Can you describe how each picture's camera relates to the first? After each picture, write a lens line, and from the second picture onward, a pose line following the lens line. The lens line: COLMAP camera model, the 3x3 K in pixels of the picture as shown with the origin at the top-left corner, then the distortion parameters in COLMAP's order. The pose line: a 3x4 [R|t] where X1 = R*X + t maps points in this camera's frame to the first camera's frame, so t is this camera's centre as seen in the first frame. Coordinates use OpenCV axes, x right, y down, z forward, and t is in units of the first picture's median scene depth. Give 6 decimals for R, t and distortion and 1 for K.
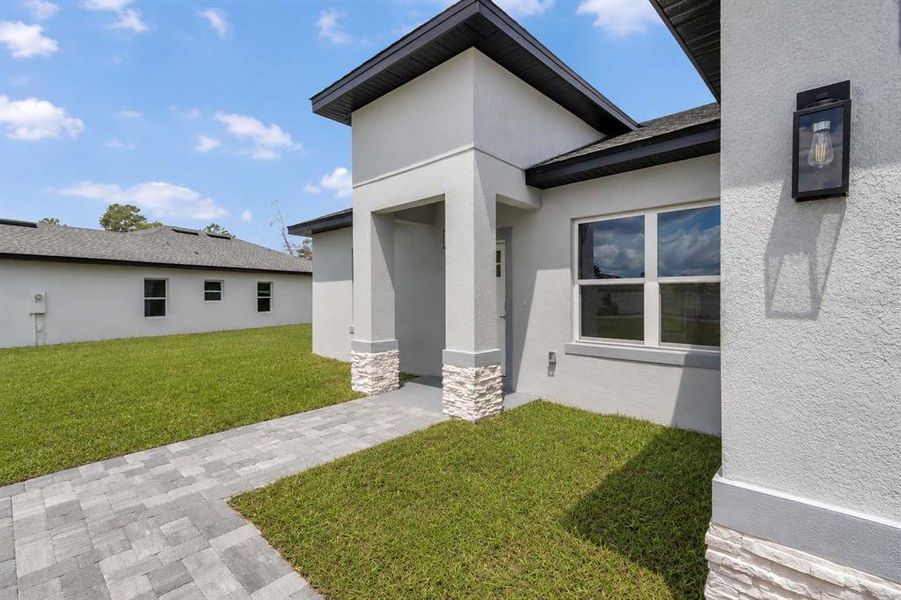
lens RADIAL K [[418.8, 0, 447.8], [0, 418.8, 304.7], [0, 0, 1]] dist [0.000672, -0.000100]
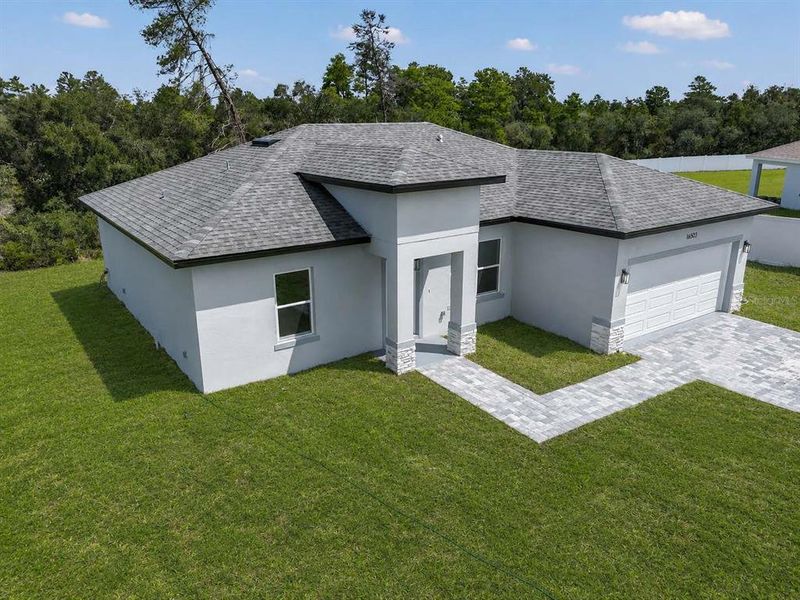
lens RADIAL K [[589.9, 0, 406.1], [0, 589.9, 303.5], [0, 0, 1]] dist [0.083895, -0.068769]
pose [[0.214243, -0.289154, 0.933000, -2.199941], [0.028638, 0.956628, 0.289900, -0.676862], [-0.976360, -0.035390, 0.213232, 0.537934]]
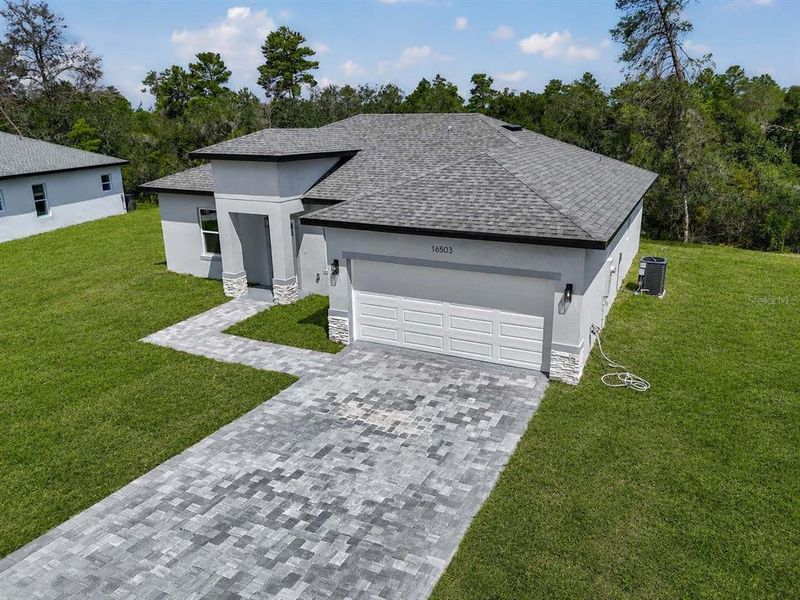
lens RADIAL K [[589.9, 0, 406.1], [0, 589.9, 303.5], [0, 0, 1]] dist [0.083895, -0.068769]
pose [[0.952136, -0.090389, 0.292006, -0.241808], [0.007234, 0.961675, 0.274095, -0.573632], [-0.305590, -0.258863, 0.916299, -2.035275]]
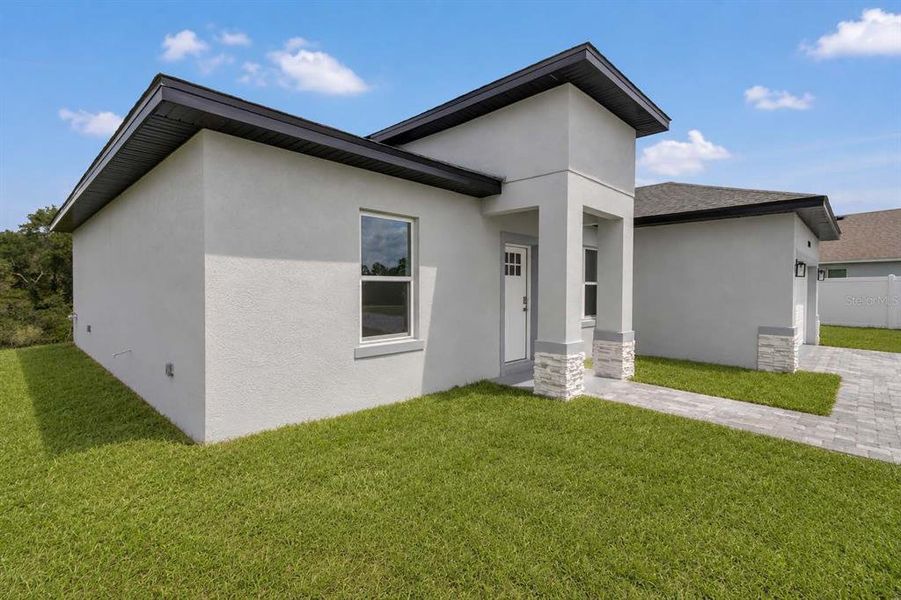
lens RADIAL K [[423.7, 0, 440.2], [0, 423.7, 296.7], [0, 0, 1]] dist [-0.001631, -0.000125]
pose [[0.036031, -0.024784, 0.999043, -1.147934], [0.016186, 0.999576, 0.024213, -0.041801], [-0.999220, 0.015298, 0.036417, 1.259333]]
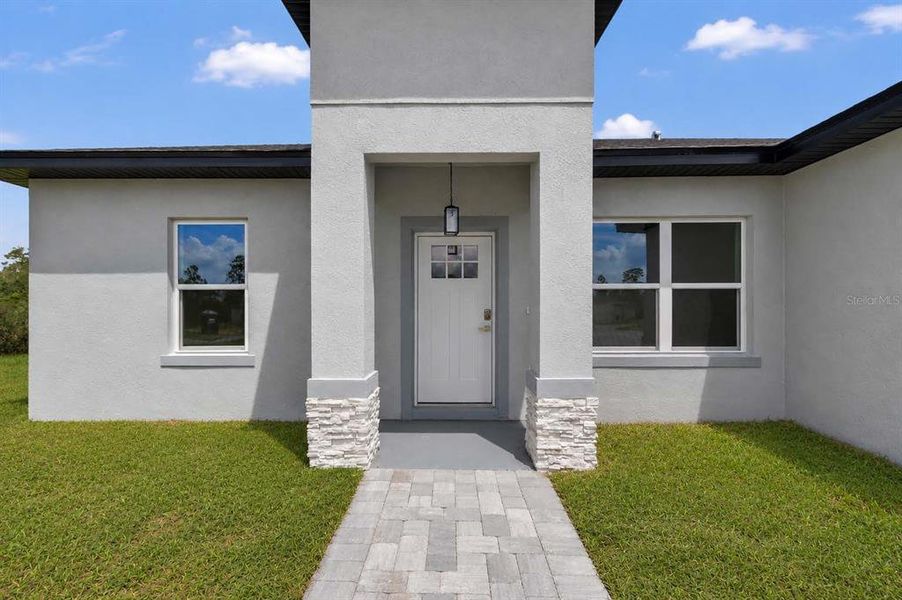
lens RADIAL K [[427.5, 0, 446.7], [0, 427.5, 308.1], [0, 0, 1]] dist [0.002540, 0.000253]
pose [[0.750662, -0.001908, 0.660684, -0.481866], [0.015359, 0.999776, -0.014564, 0.001308], [-0.660508, 0.021080, 0.750523, 0.461723]]
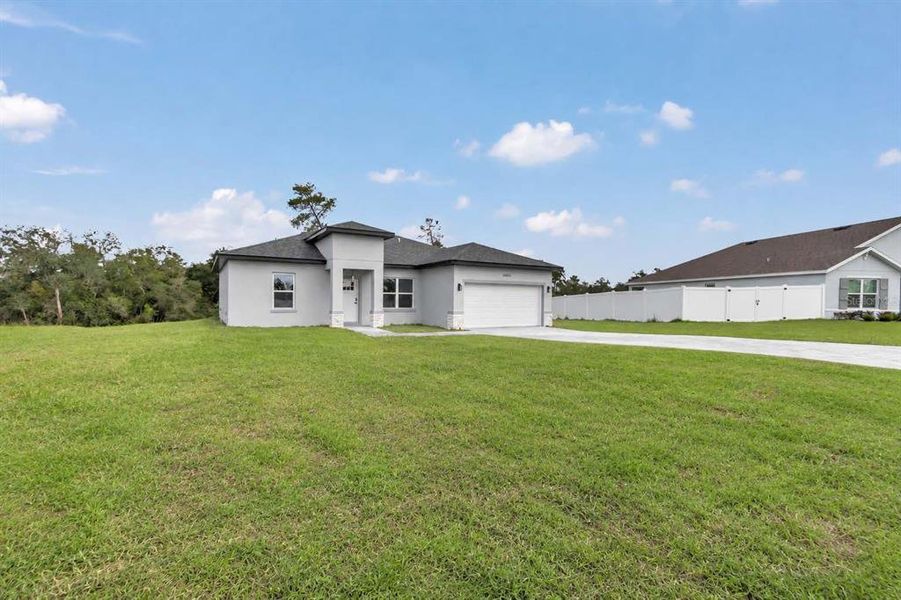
lens RADIAL K [[418.8, 0, 447.8], [0, 418.8, 304.7], [0, 0, 1]] dist [0.000672, -0.000100]
pose [[0.295470, -0.003119, 0.955347, -2.821438], [0.010995, 0.999940, -0.000136, 0.053170], [-0.955289, 0.010544, 0.295486, -0.629191]]
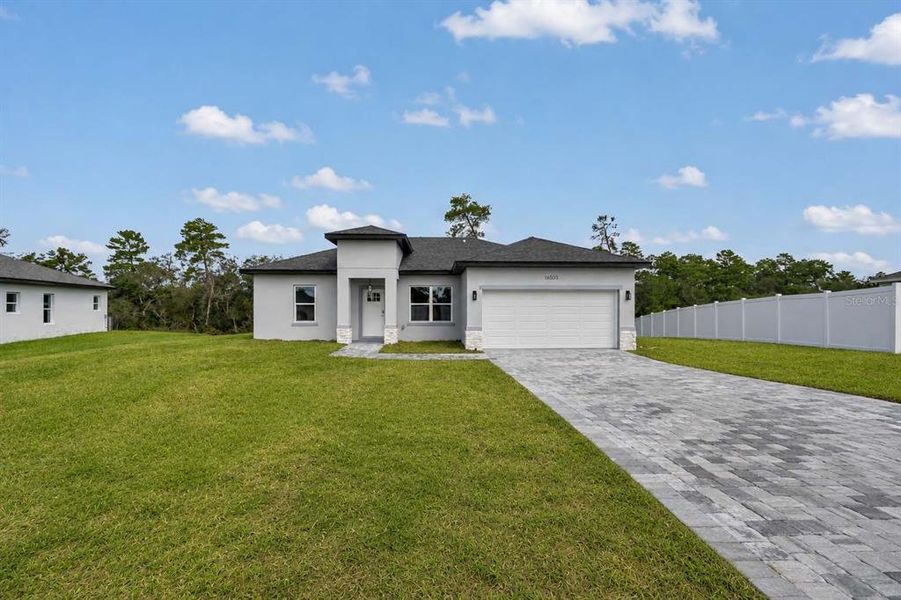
lens RADIAL K [[416.2, 0, 450.5], [0, 416.2, 300.0], [0, 0, 1]] dist [0.000187, -0.000024]
pose [[0.711084, 0.013952, 0.702968, -1.598092], [0.014024, 0.999323, -0.034020, 0.027342], [-0.702967, 0.034050, 0.710407, -1.395877]]
